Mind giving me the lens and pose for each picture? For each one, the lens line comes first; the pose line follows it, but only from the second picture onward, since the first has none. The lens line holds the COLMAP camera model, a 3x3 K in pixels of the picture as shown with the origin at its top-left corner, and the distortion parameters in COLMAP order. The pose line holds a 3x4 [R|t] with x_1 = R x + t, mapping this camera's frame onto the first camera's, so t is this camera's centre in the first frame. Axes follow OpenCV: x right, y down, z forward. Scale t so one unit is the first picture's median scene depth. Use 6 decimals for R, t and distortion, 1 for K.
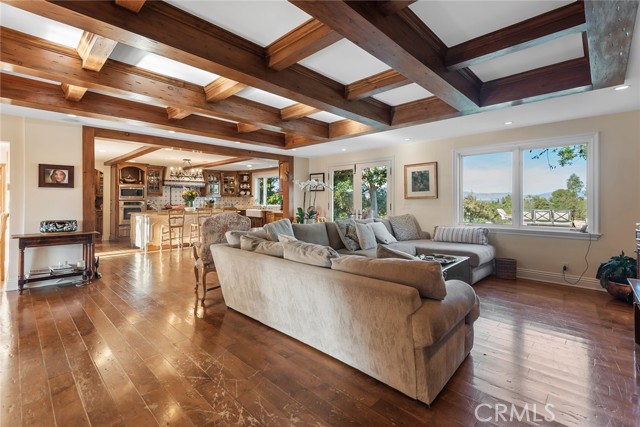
lens RADIAL K [[286.0, 0, 325.1], [0, 286.0, 200.2], [0, 0, 1]] dist [0.017142, -0.002188]
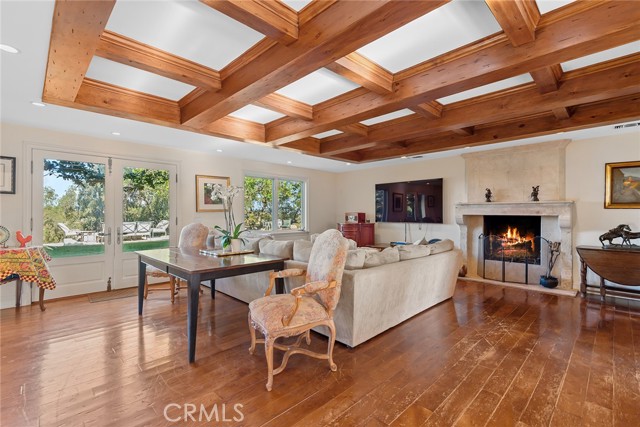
lens RADIAL K [[286.0, 0, 316.7], [0, 286.0, 212.2], [0, 0, 1]] dist [0.017142, -0.002188]
pose [[0.058913, 0.007722, 0.998233, -0.392715], [-0.002401, 0.999968, -0.007594, 0.001663], [-0.998260, -0.001950, 0.058930, 0.364912]]
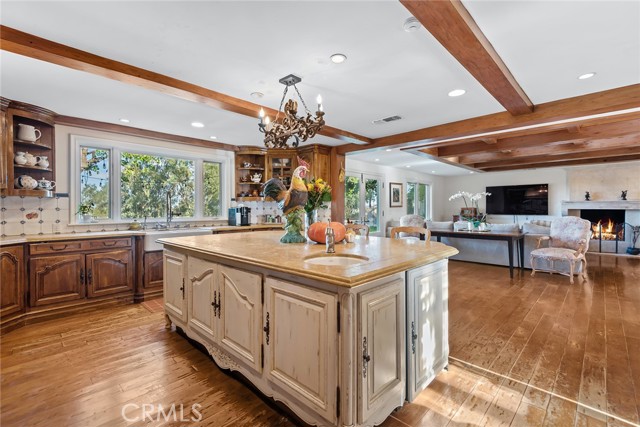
lens RADIAL K [[286.0, 0, 322.0], [0, 286.0, 211.4], [0, 0, 1]] dist [0.017142, -0.002188]
pose [[0.026803, -0.009212, 0.999598, -0.693956], [-0.000667, 0.999957, 0.009233, 0.001779], [-0.999641, -0.000914, 0.026796, 0.830795]]
